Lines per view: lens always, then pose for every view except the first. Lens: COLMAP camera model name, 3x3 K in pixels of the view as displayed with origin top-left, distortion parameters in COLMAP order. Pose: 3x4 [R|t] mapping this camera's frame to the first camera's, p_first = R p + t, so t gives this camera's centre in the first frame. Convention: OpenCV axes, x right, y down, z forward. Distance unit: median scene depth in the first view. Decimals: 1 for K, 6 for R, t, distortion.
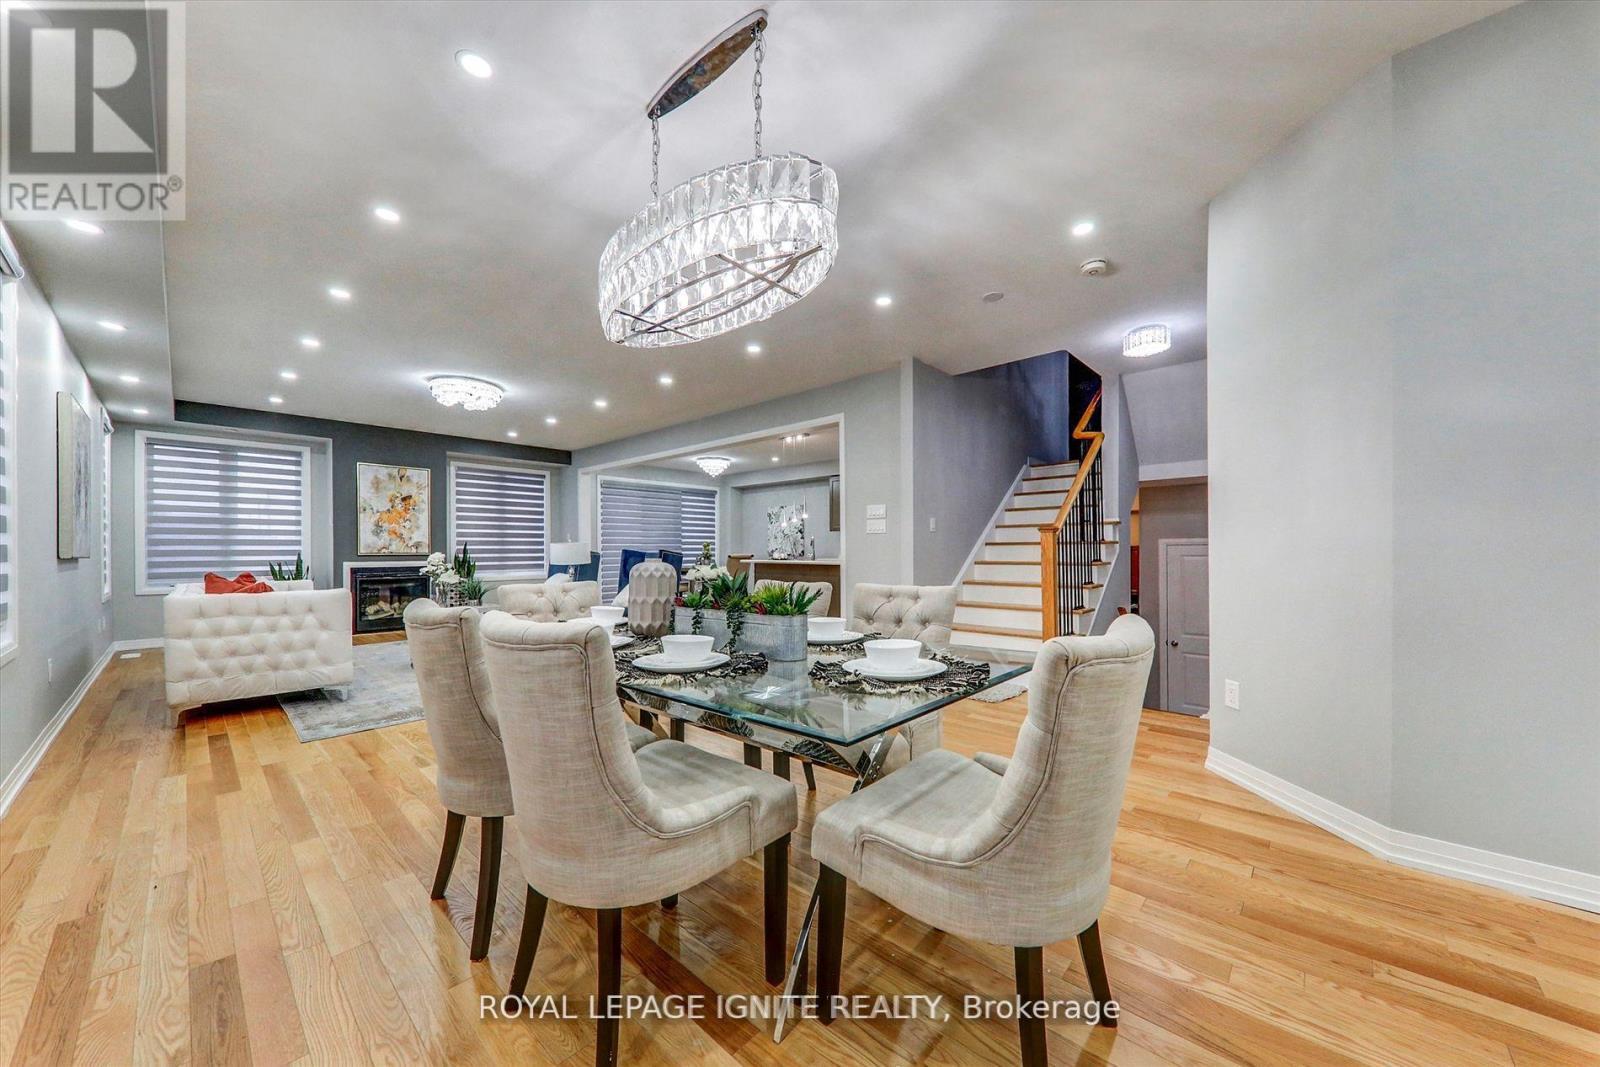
lens RADIAL K [[569.7, 0, 803.0], [0, 569.7, 546.2], [0, 0, 1]] dist [0.002431, -0.000008]
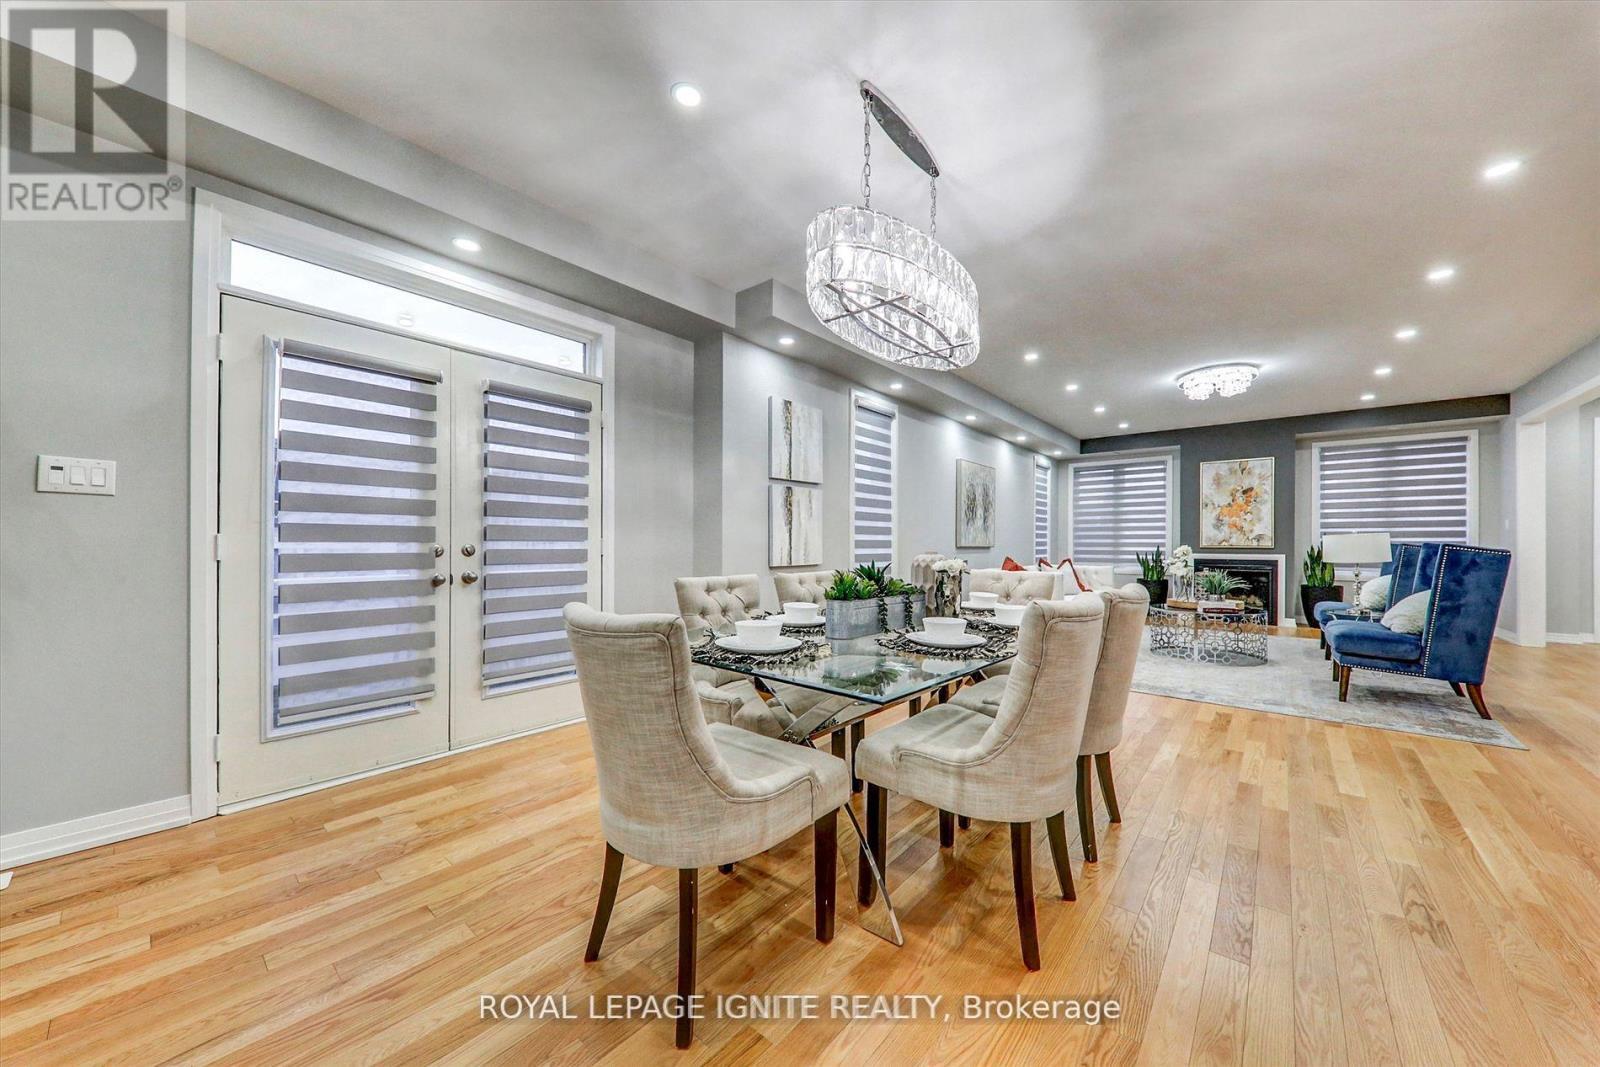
lens RADIAL K [[569.7, 0, 813.0], [0, 569.7, 543.2], [0, 0, 1]] dist [0.002431, -0.000008]
pose [[0.052922, 0.001287, -0.998598, 0.256175], [0.005941, 0.999981, 0.001604, 0.000829], [0.998581, -0.006018, 0.052913, 0.200270]]
